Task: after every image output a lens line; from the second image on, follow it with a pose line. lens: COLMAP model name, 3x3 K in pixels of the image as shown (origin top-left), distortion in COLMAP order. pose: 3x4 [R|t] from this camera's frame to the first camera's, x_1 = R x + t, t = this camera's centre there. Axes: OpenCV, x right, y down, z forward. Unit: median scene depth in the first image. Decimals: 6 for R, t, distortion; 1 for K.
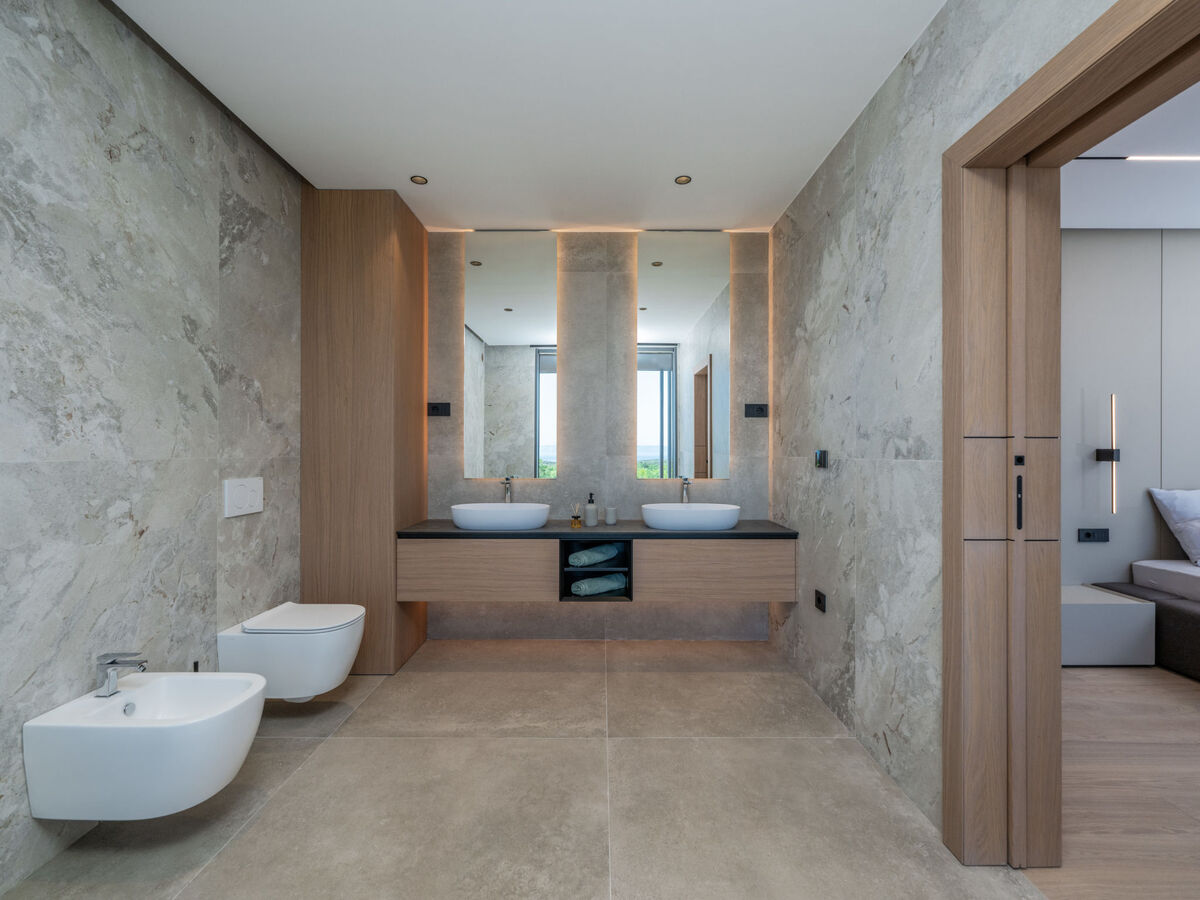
lens RADIAL K [[482.0, 0, 600.0], [0, 482.0, 450.0], [0, 0, 1]] dist [0.000347, 0.000061]
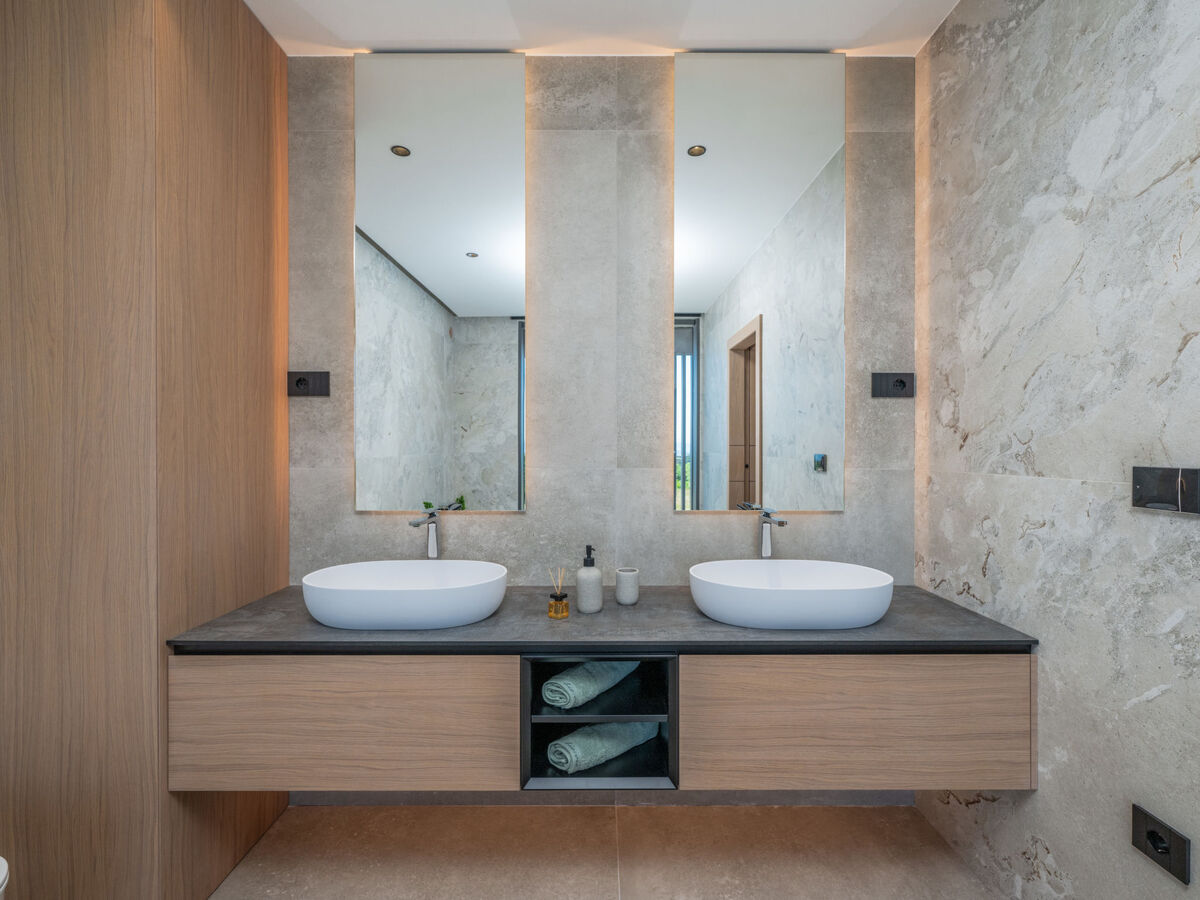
lens RADIAL K [[482.0, 0, 600.0], [0, 482.0, 450.0], [0, 0, 1]] dist [0.000347, 0.000061]
pose [[0.999995, -0.002047, 0.002323, -0.007273], [0.002030, 0.999971, 0.007309, -0.013165], [-0.002338, -0.007304, 0.999971, 0.455847]]
